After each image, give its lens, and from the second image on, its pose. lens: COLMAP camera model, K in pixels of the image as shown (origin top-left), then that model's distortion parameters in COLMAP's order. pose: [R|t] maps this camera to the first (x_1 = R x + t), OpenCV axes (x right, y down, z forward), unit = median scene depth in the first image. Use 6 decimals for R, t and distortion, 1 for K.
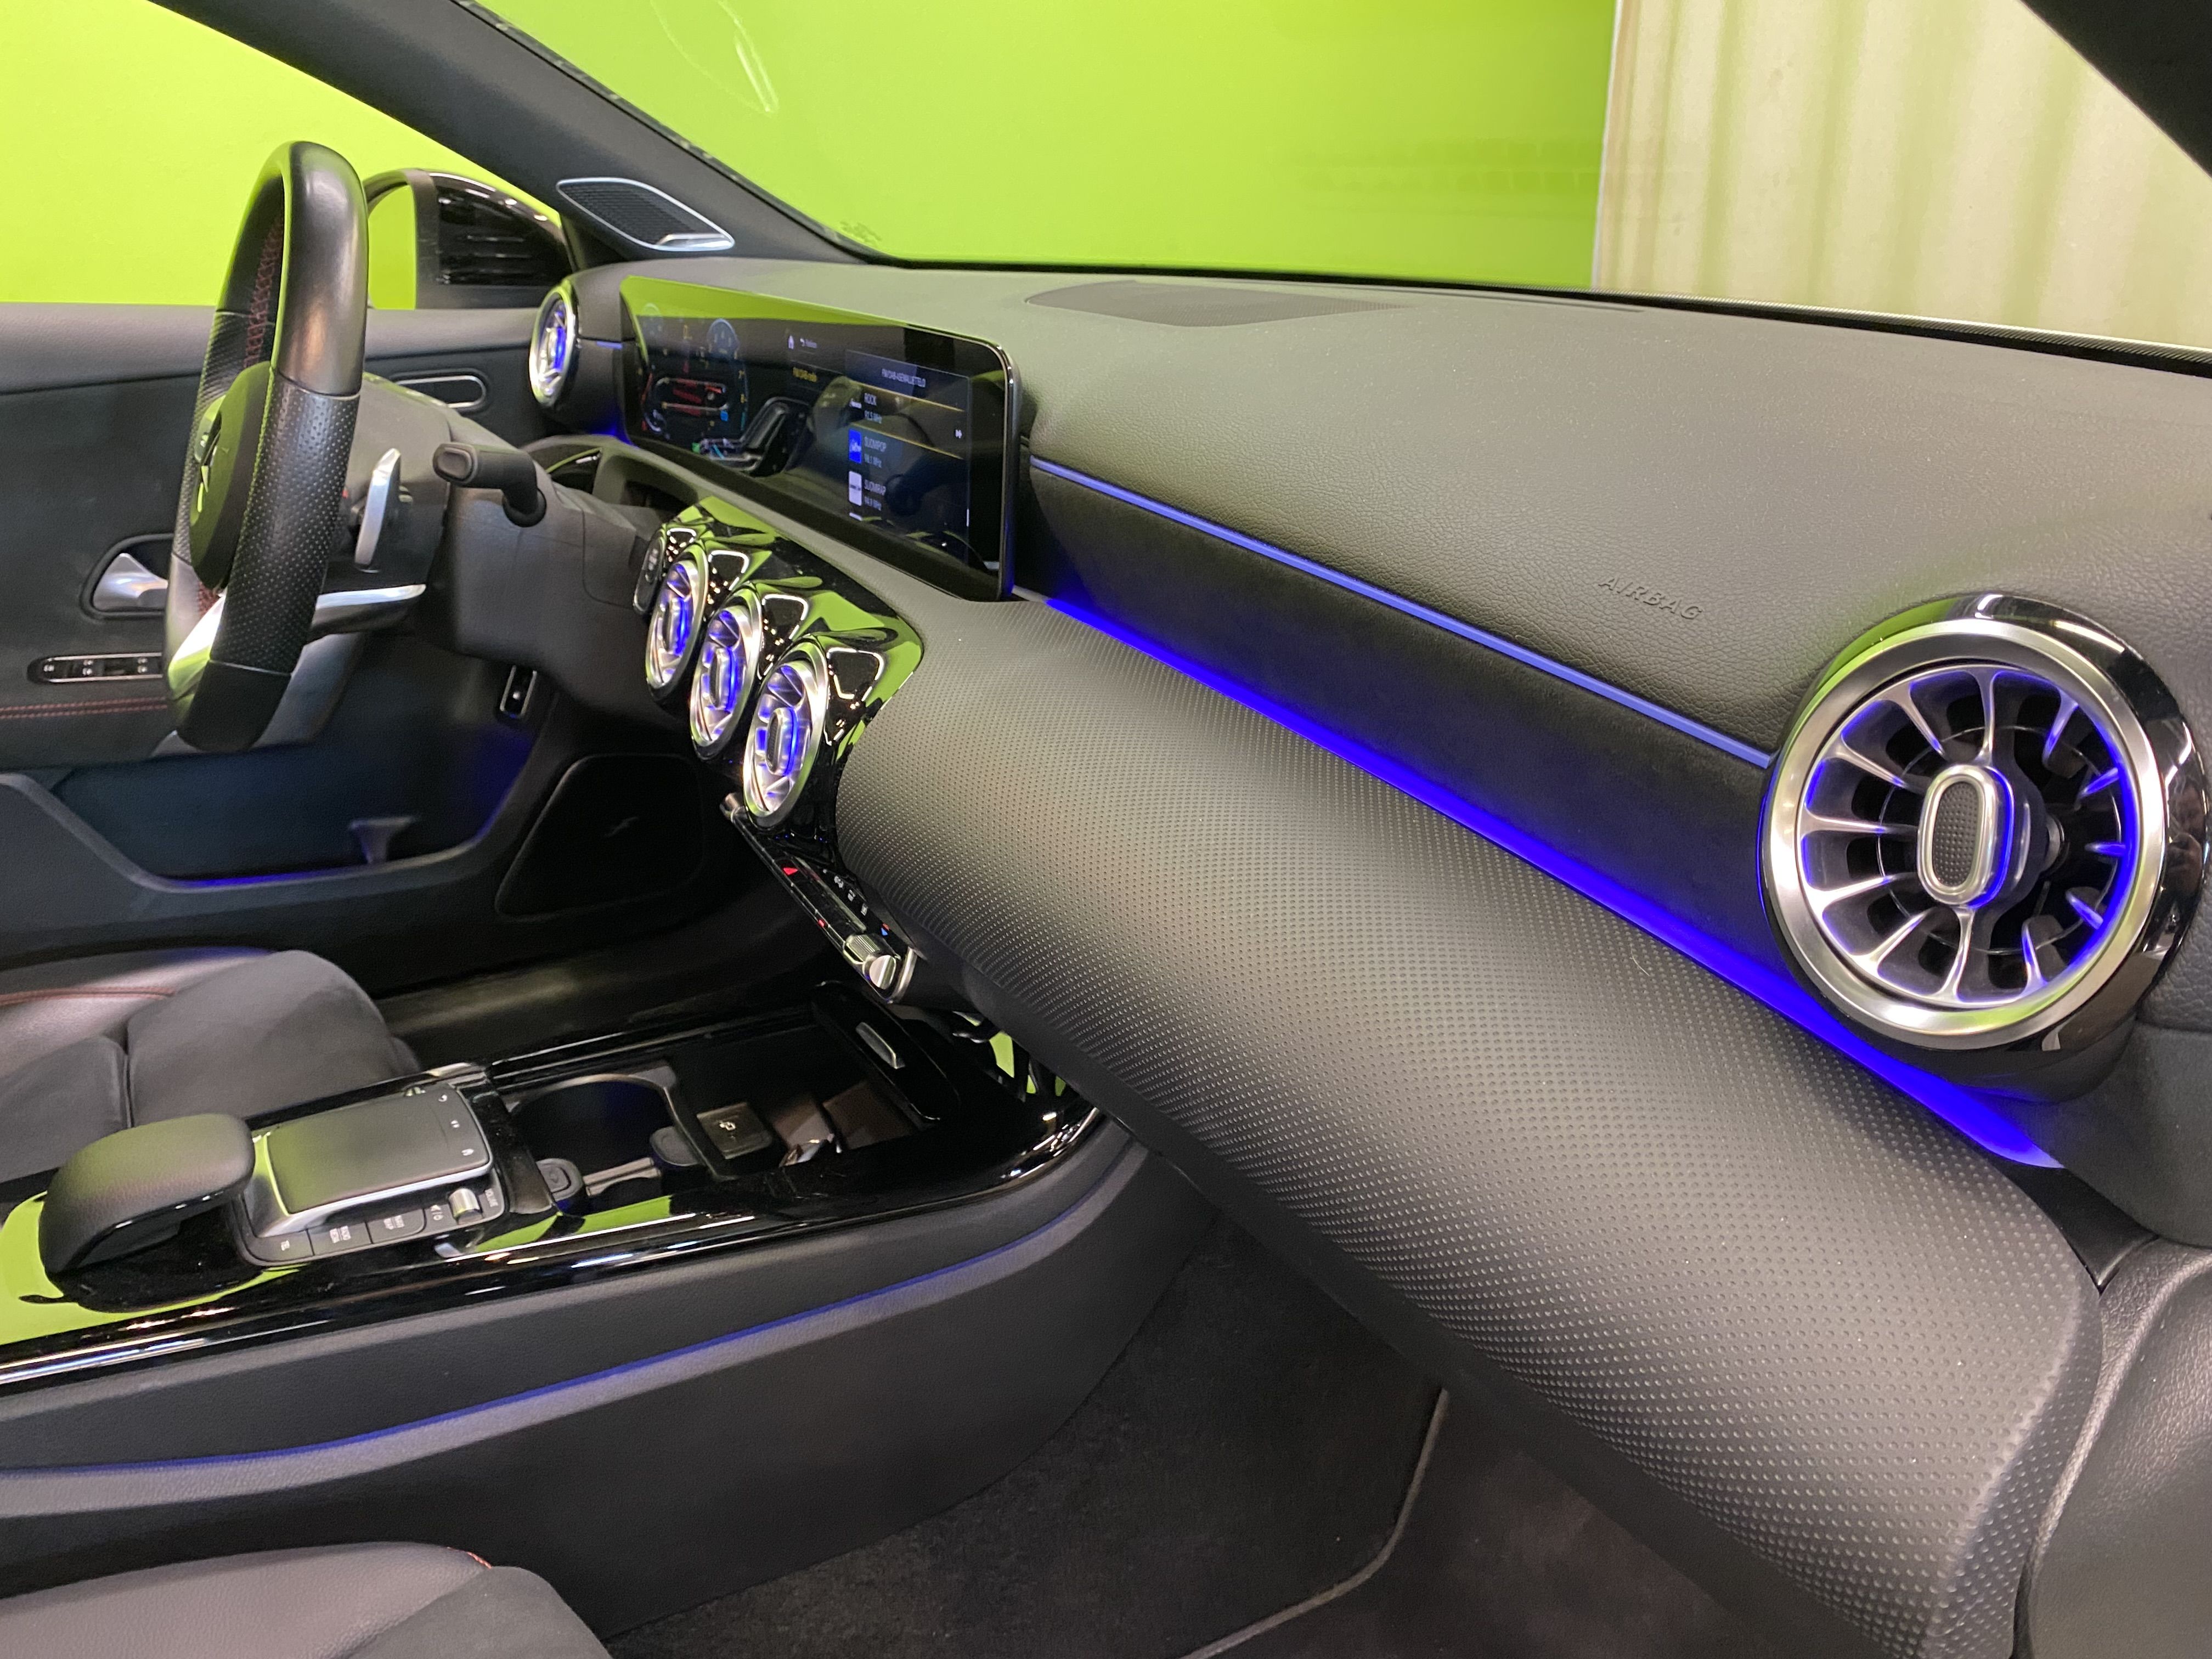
lens RADIAL K [[1774.6, 0, 1094.1], [0, 1774.6, 828.1], [0, 0, 1]] dist [0.065576, -0.079556]
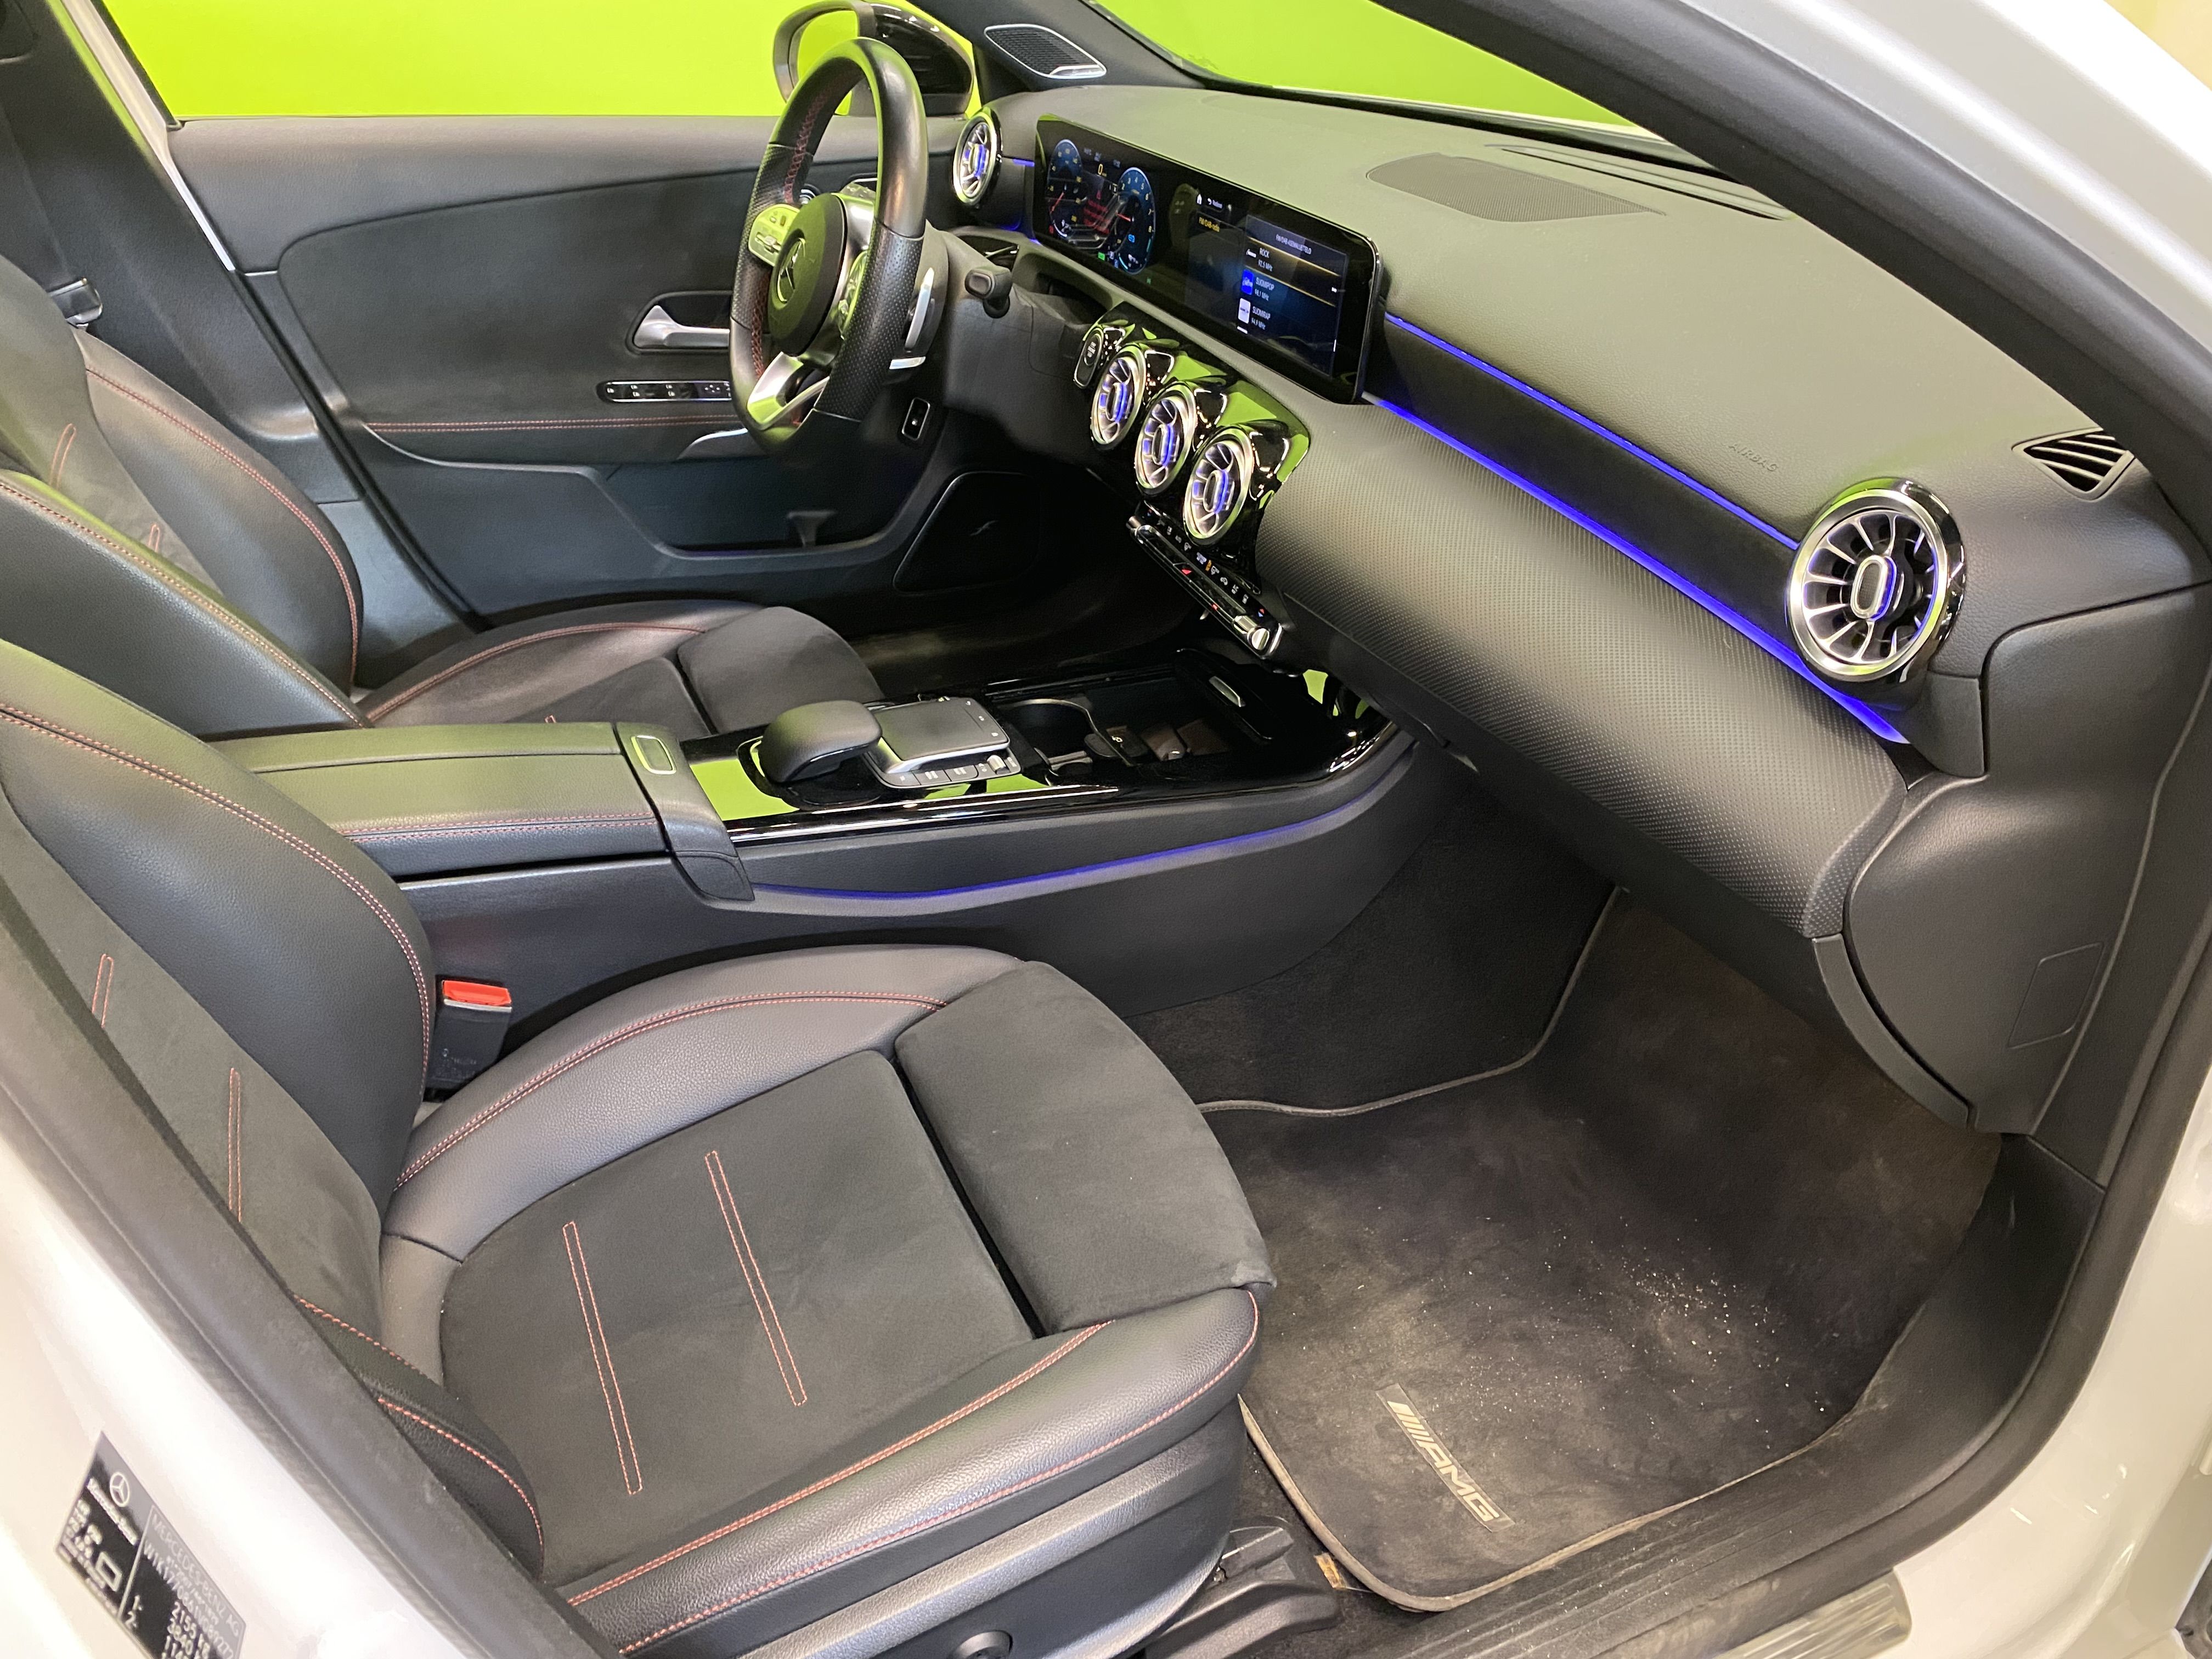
lens RADIAL K [[1774.6, 0, 1089.5], [0, 1774.6, 824.6], [0, 0, 1]] dist [0.065576, -0.079556]
pose [[0.994650, 0.067453, -0.078236, -0.119665], [-0.053904, 0.984997, 0.163934, -0.007436], [0.088121, -0.158840, 0.983364, -0.542127]]
